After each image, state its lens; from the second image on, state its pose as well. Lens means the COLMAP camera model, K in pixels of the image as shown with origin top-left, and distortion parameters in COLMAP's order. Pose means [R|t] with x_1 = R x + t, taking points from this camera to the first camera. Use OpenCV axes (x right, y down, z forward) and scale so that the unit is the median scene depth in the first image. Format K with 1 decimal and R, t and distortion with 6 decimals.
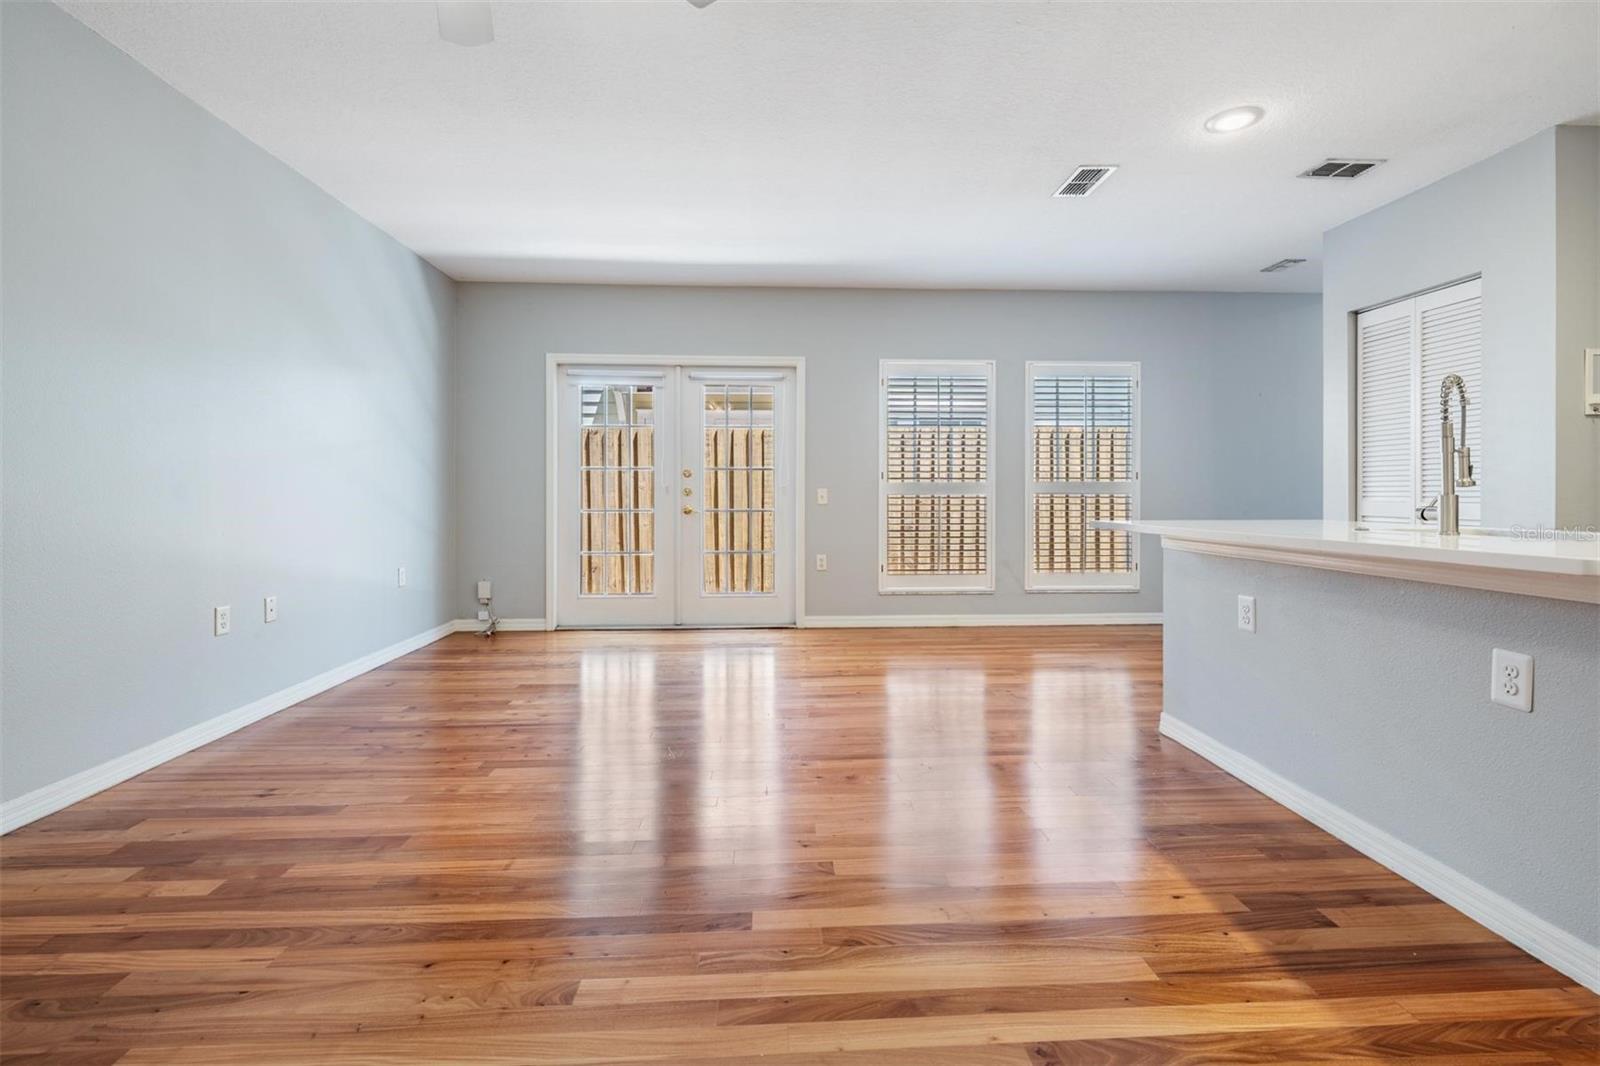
lens RADIAL K [[719.8, 0, 805.0], [0, 719.8, 500.7], [0, 0, 1]] dist [0.000648, 0.000135]
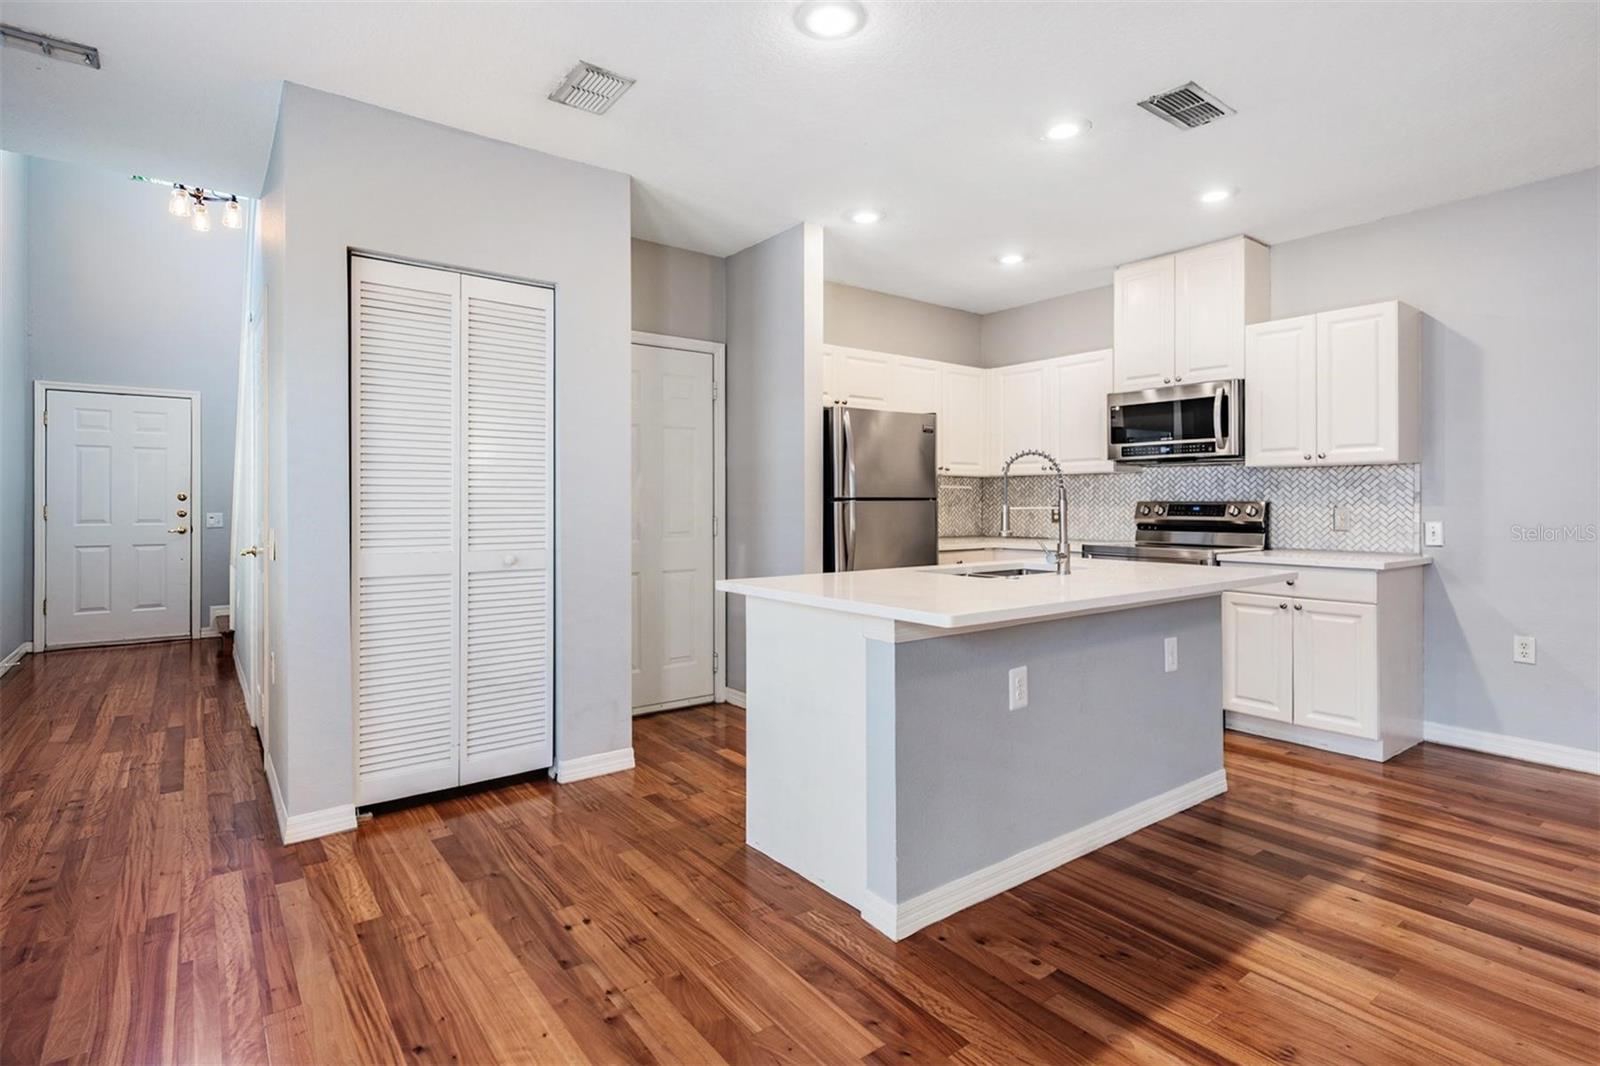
lens RADIAL K [[801.8, 0, 797.4], [0, 801.8, 502.1], [0, 0, 1]] dist [0.000388, -0.000163]
pose [[-0.561107, 0.002165, 0.827740, -0.024838], [0.008039, 0.999964, 0.002834, -0.047894], [-0.827704, 0.008244, -0.561104, 1.162456]]
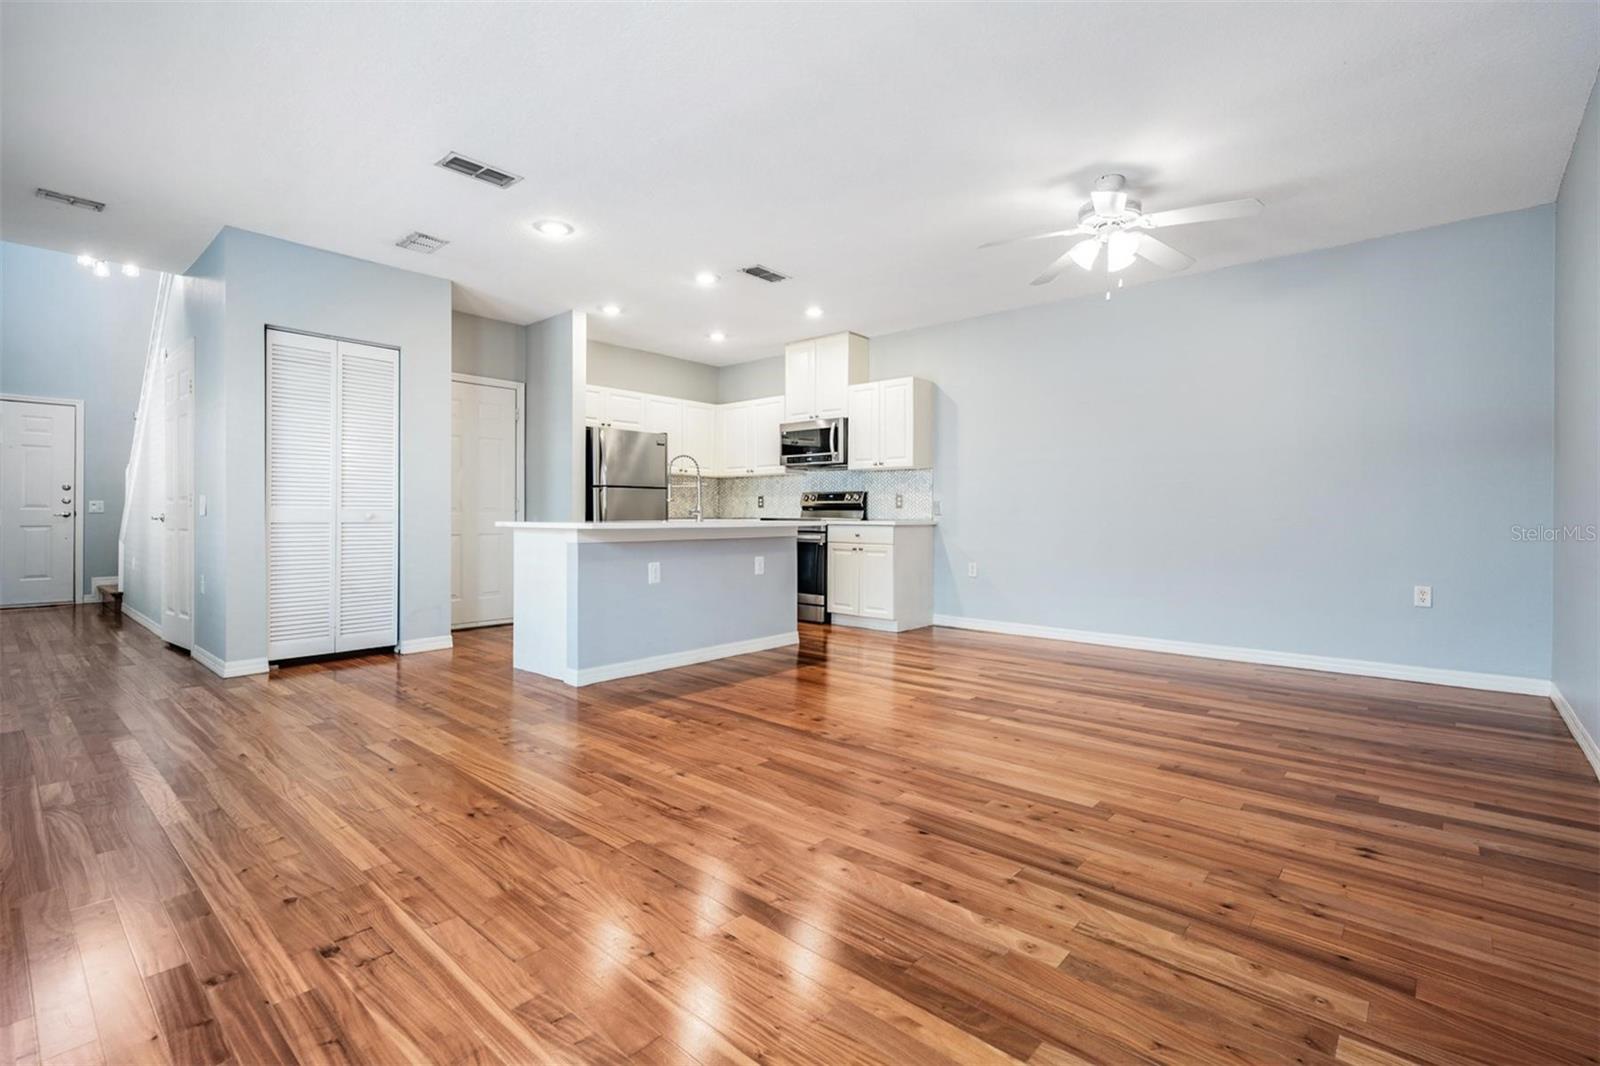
lens RADIAL K [[730.6, 0, 797.4], [0, 730.6, 514.8], [0, 0, 1]] dist [0.000532, -0.000235]
pose [[-0.714722, -0.000145, 0.699409, -0.556676], [0.003941, 0.999983, 0.004235, 0.008100], [-0.699398, 0.005784, -0.714709, 1.321514]]
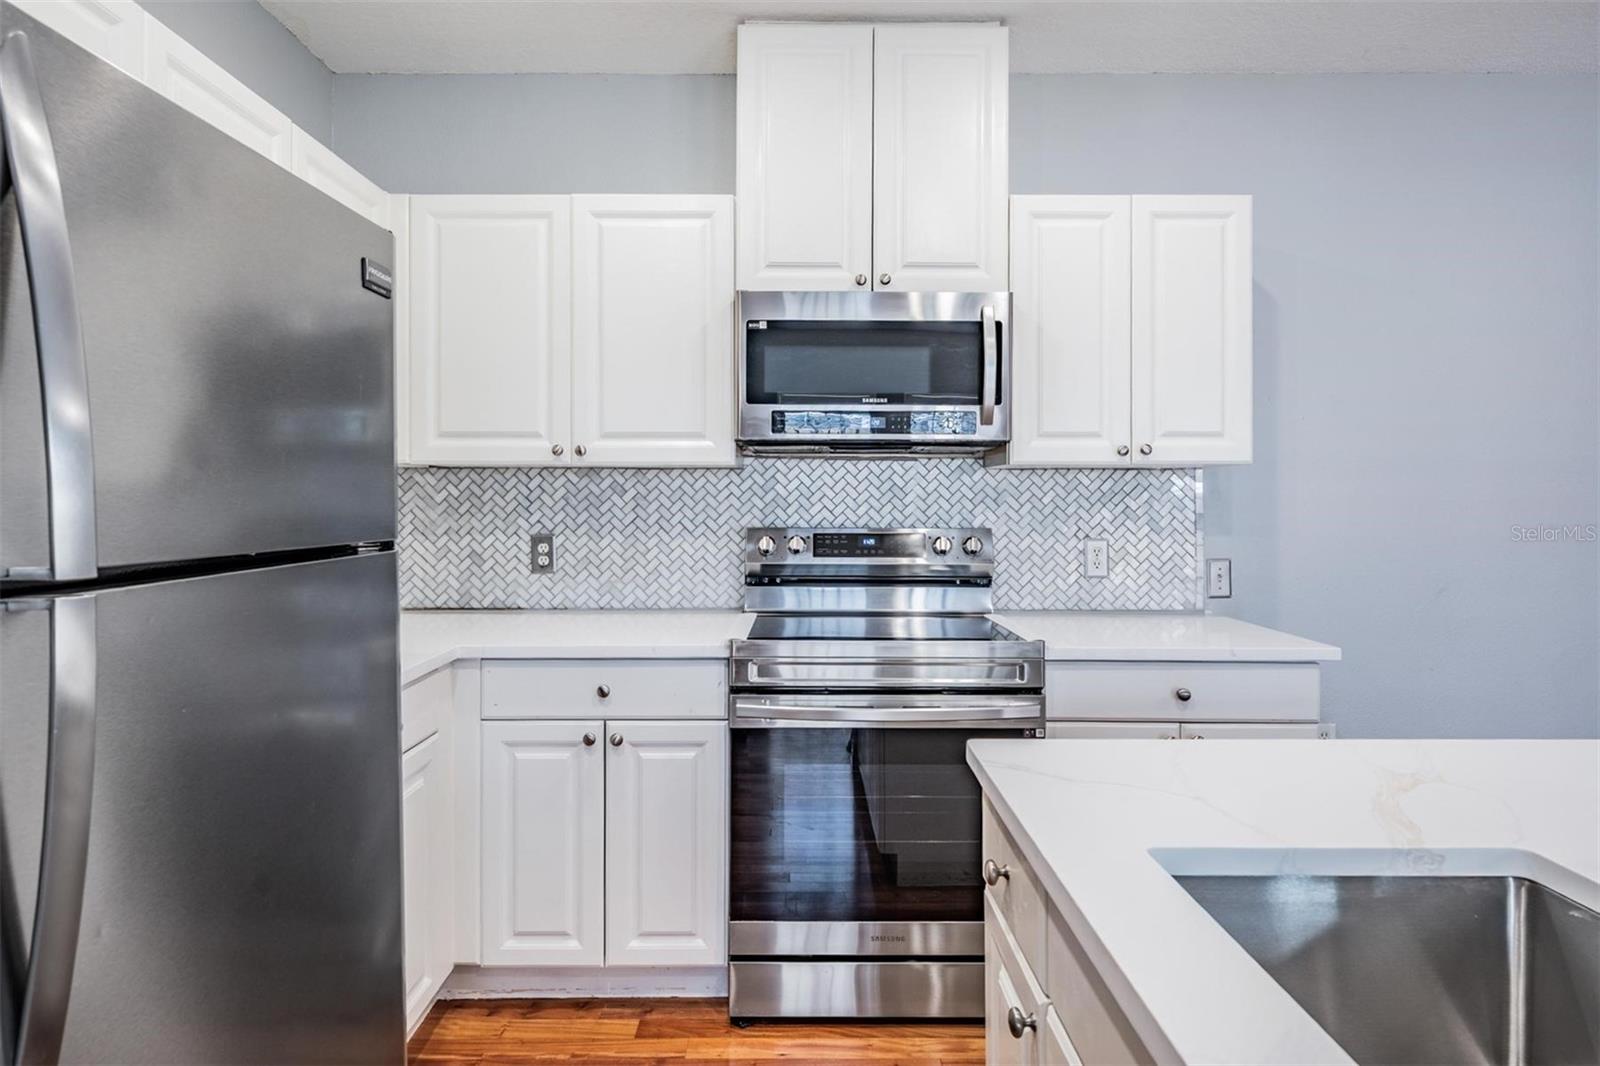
lens RADIAL K [[885.4, 0, 794.8], [0, 885.4, 496.9], [0, 0, 1]] dist [0.001229, 0.000320]
pose [[-0.998566, -0.000259, 0.053528, 0.666293], [0.000022, 0.999986, 0.005237, -0.068712], [-0.053529, 0.005230, -0.998553, 0.673517]]
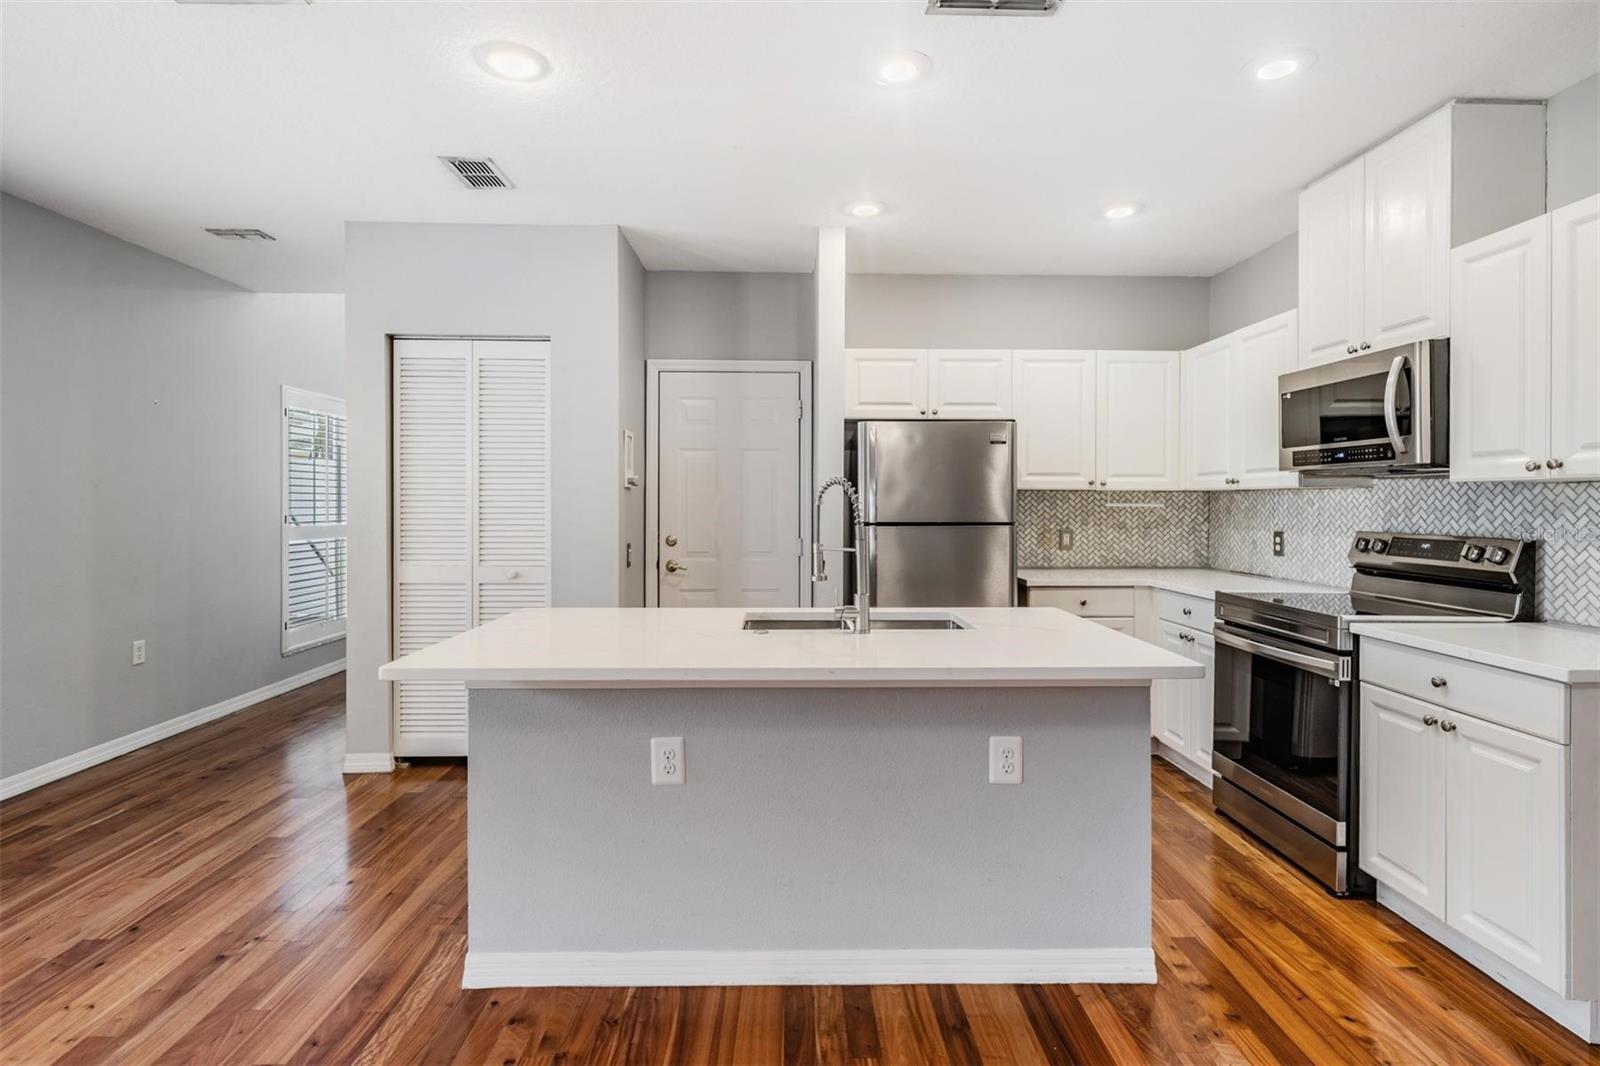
lens RADIAL K [[801.8, 0, 797.4], [0, 801.8, 502.1], [0, 0, 1]] dist [0.000388, -0.000163]
pose [[0.034345, 0.001825, 0.999408, -0.145609], [0.005400, 0.999983, -0.002012, -0.073528], [-0.999395, 0.005466, 0.034334, 0.550351]]
